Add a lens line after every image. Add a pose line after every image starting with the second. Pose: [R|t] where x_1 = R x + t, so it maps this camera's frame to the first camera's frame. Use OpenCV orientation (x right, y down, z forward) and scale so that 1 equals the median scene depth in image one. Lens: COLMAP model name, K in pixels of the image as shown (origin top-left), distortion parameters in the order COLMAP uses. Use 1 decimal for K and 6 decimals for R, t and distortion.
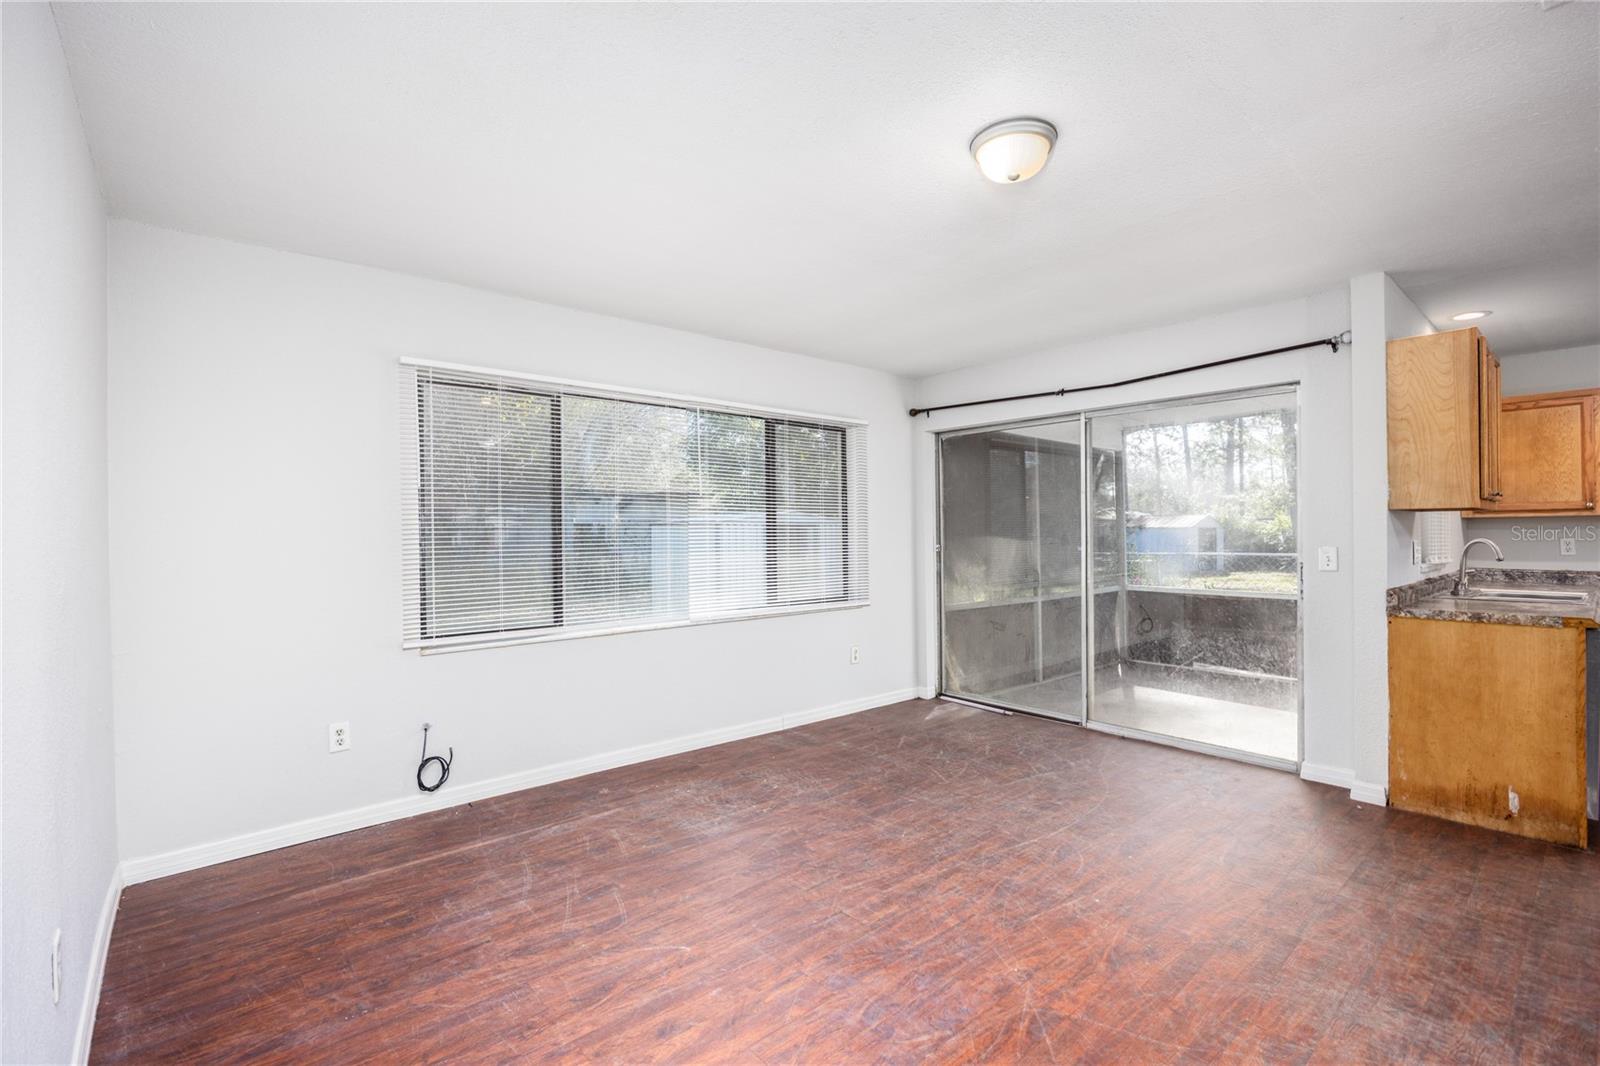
lens RADIAL K [[713.9, 0, 797.8], [0, 713.9, 537.3], [0, 0, 1]] dist [-0.013440, 0.000555]
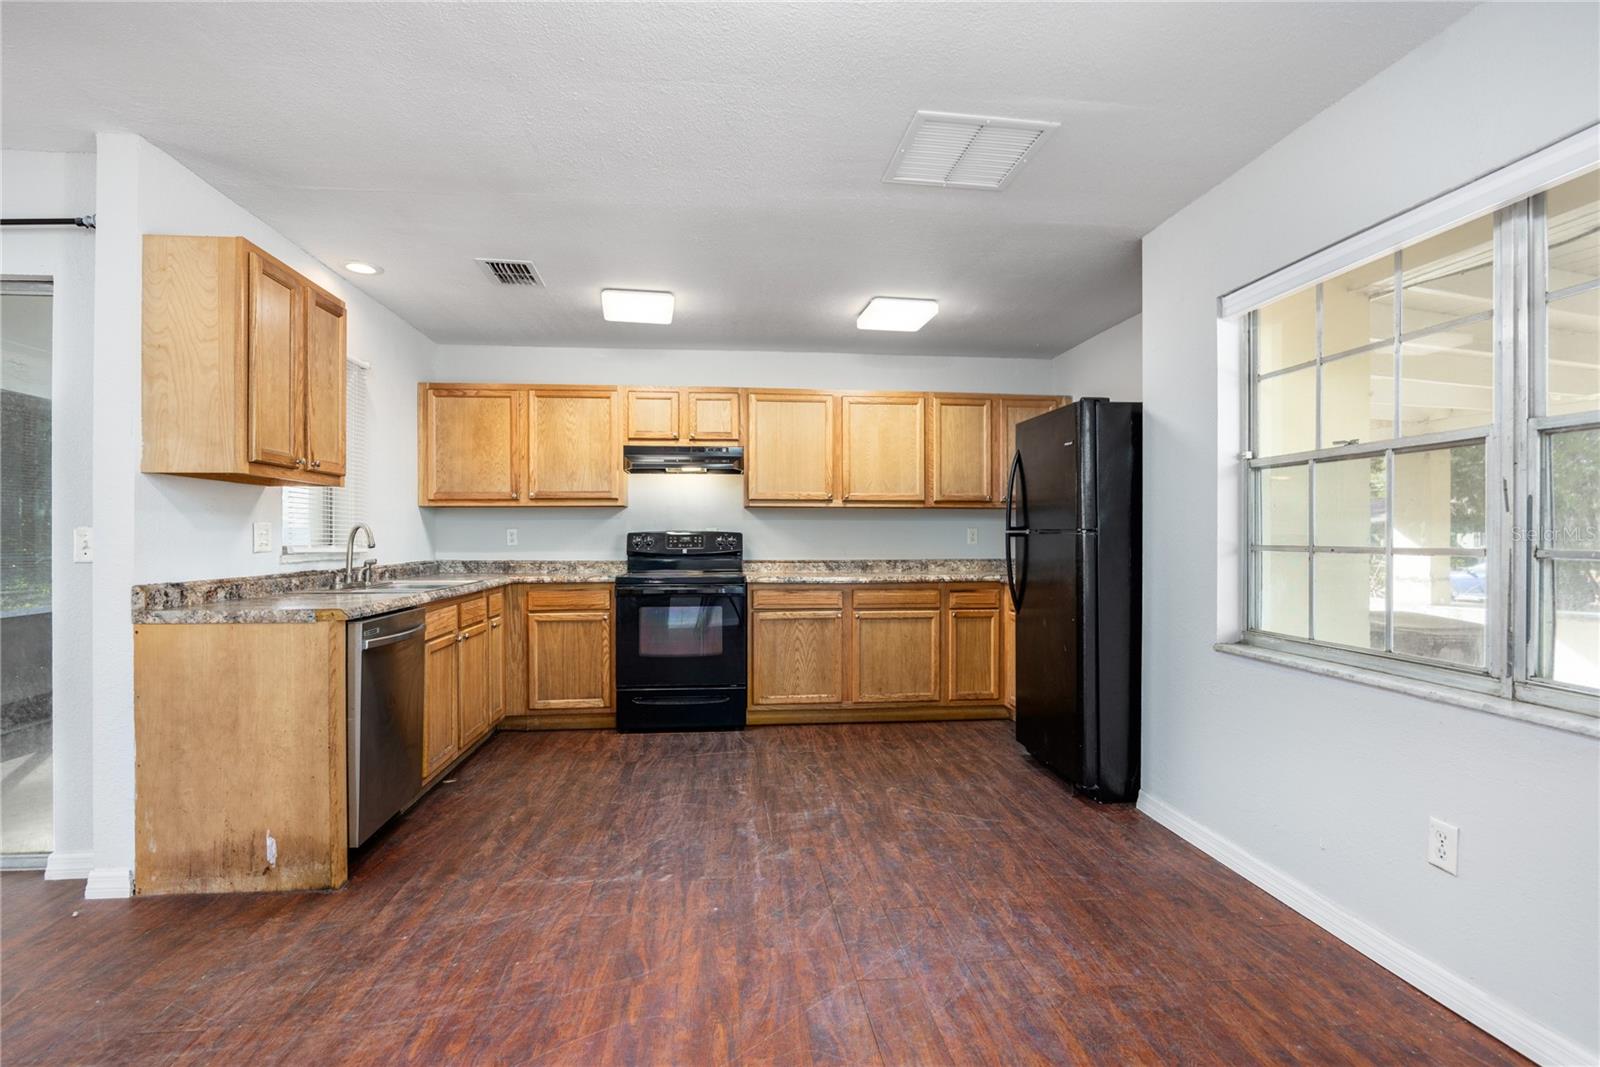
lens RADIAL K [[753.2, 0, 797.6], [0, 753.2, 535.8], [0, 0, 1]] dist [-0.013535, 0.000172]
pose [[0.566163, 0.010286, 0.824229, 0.681065], [-0.002498, 0.999939, -0.010763, 0.035447], [-0.824289, 0.004035, 0.566154, 0.046927]]
